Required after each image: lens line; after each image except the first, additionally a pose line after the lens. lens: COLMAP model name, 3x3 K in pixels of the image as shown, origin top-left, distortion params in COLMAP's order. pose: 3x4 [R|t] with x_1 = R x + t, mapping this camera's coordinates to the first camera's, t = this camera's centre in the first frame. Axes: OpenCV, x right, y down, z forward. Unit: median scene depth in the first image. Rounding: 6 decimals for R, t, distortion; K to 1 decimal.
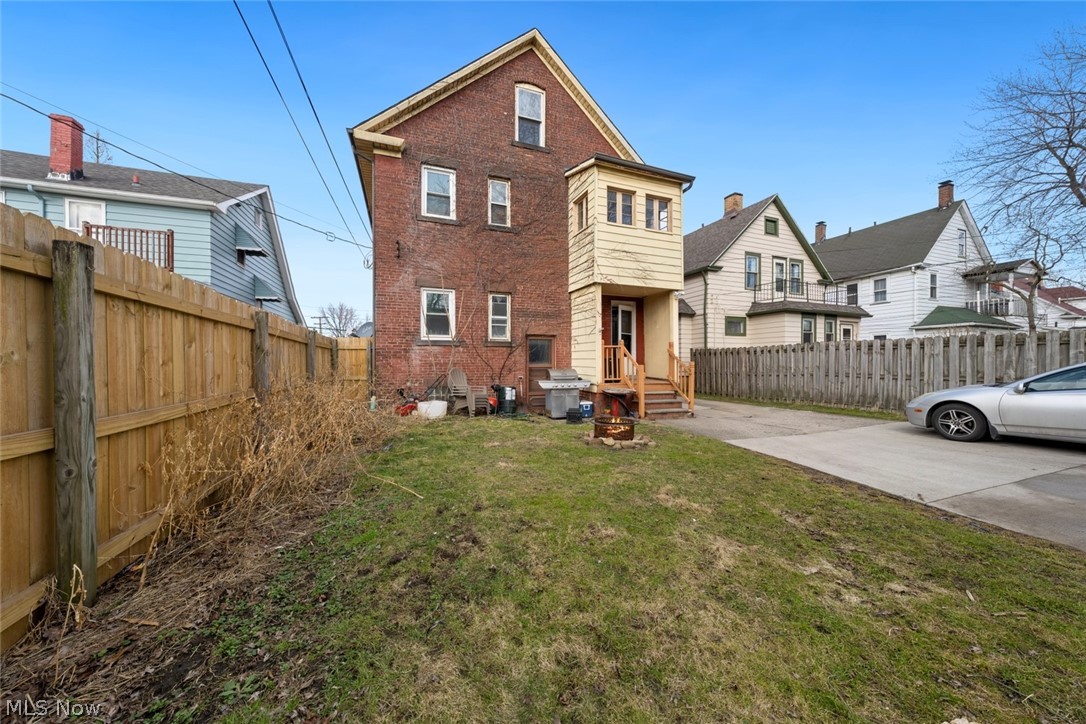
lens RADIAL K [[372.3, 0, 546.6], [0, 372.3, 373.1], [0, 0, 1]] dist [-0.003110, 0.000038]
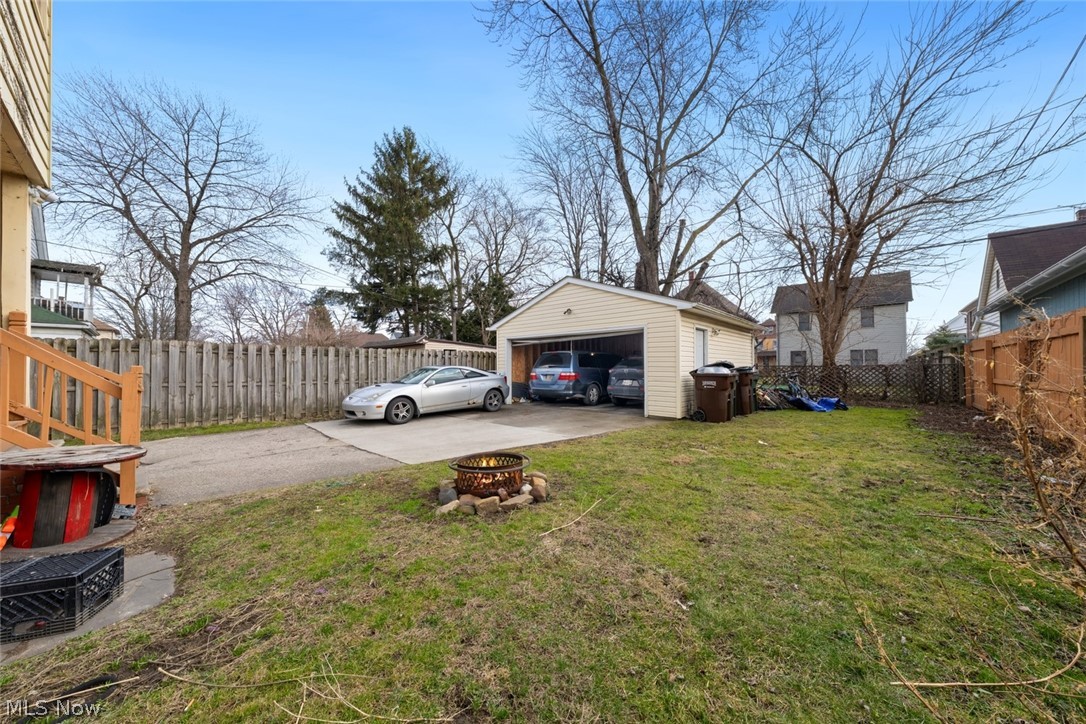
lens RADIAL K [[372.3, 0, 545.1], [0, 372.3, 363.0], [0, 0, 1]] dist [-0.003110, 0.000038]
pose [[-0.450143, 0.017300, 0.892789, -0.256128], [0.028602, 0.999579, -0.004949, -0.016688], [-0.892498, 0.023308, -0.450448, 0.719084]]
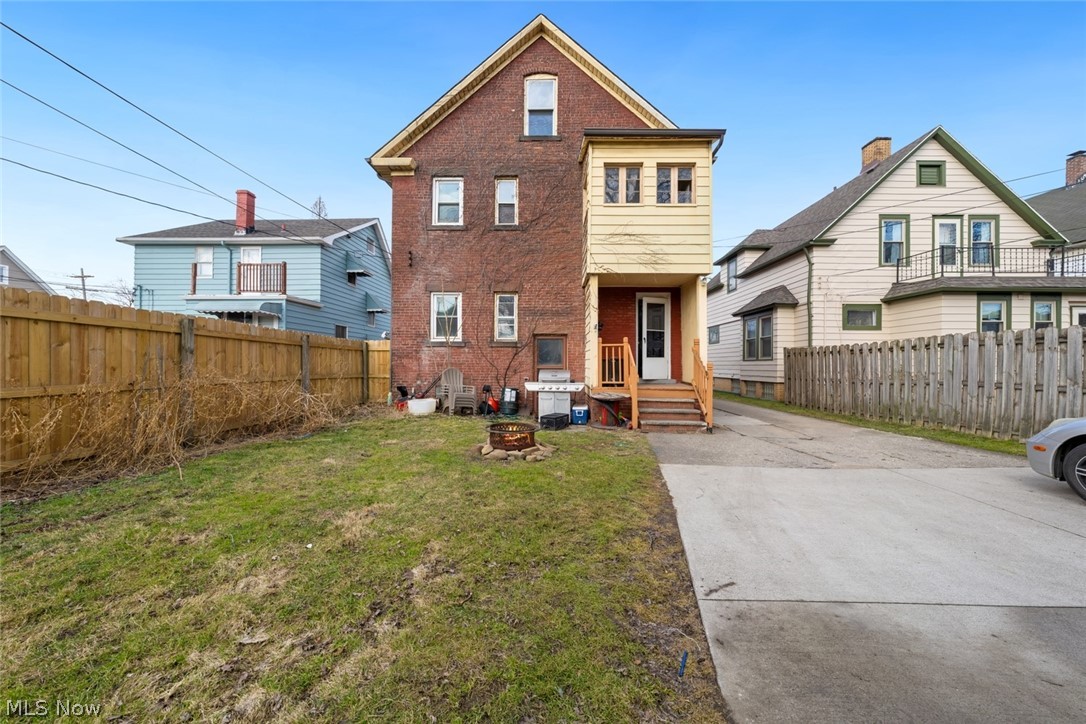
lens RADIAL K [[372.3, 0, 541.3], [0, 372.3, 373.1], [0, 0, 1]] dist [-0.003110, 0.000038]
pose [[0.923768, 0.014731, -0.382669, 0.344297], [-0.018006, 0.999825, -0.004978, 0.001728], [0.382529, 0.011489, 0.923872, 0.124781]]
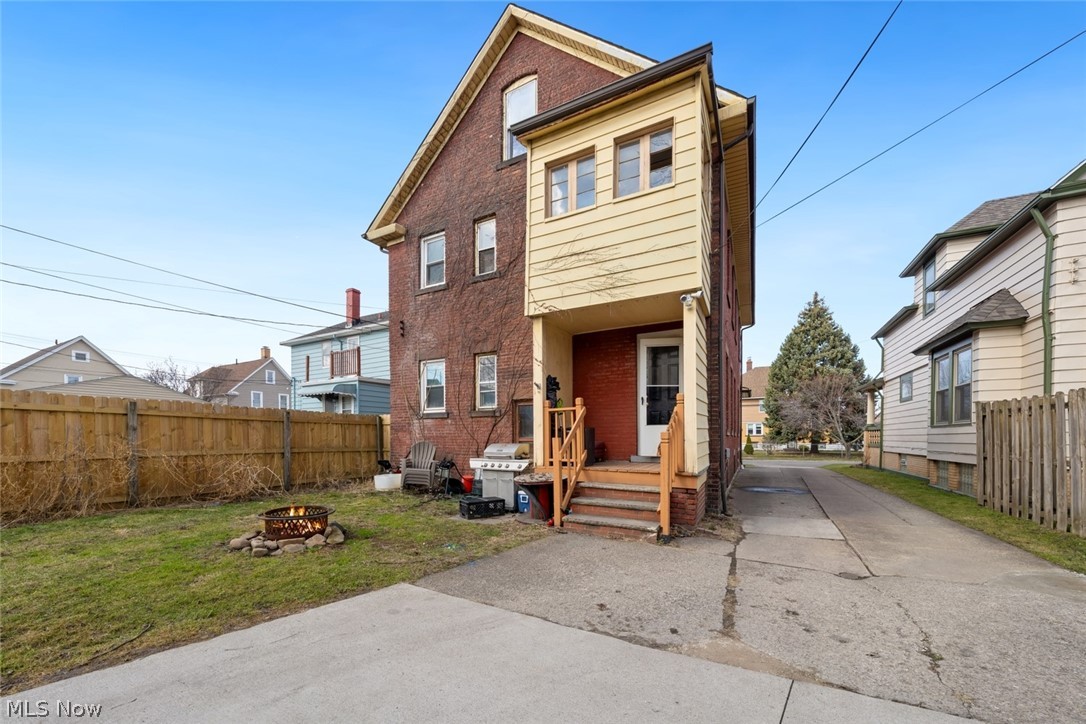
lens RADIAL K [[395.4, 0, 538.2], [0, 395.4, 450.8], [0, 0, 1]] dist [-0.002435, 0.000109]
pose [[0.655095, 0.024542, -0.755148, 0.642729], [-0.019828, 0.999686, 0.015289, -0.009481], [0.755286, 0.004957, 0.655376, 0.501951]]
